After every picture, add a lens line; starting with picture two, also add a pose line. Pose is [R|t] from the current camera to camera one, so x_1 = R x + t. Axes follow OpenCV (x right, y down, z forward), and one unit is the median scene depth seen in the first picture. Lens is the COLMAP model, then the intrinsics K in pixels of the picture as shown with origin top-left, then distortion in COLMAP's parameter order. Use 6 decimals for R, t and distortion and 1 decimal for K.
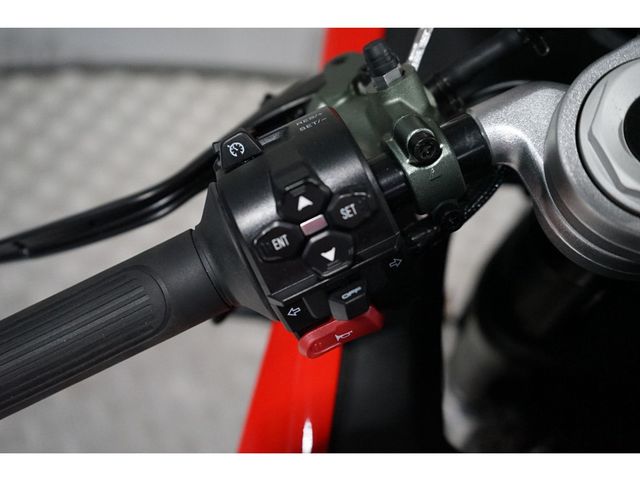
lens RADIAL K [[792.8, 0, 320.4], [0, 792.8, 238.2], [0, 0, 1]] dist [0.029374, 0.000000]
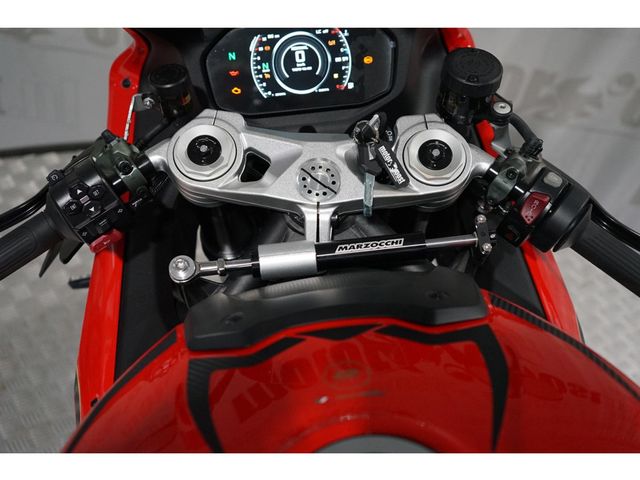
lens RADIAL K [[792.8, 0, 315.2], [0, 792.8, 242.4], [0, 0, 1]] dist [0.029374, 0.000000]
pose [[0.982906, -0.143188, 0.115726, 0.428028], [0.149635, 0.987524, -0.049041, 0.377286], [-0.107260, 0.065519, 0.992070, -1.793902]]
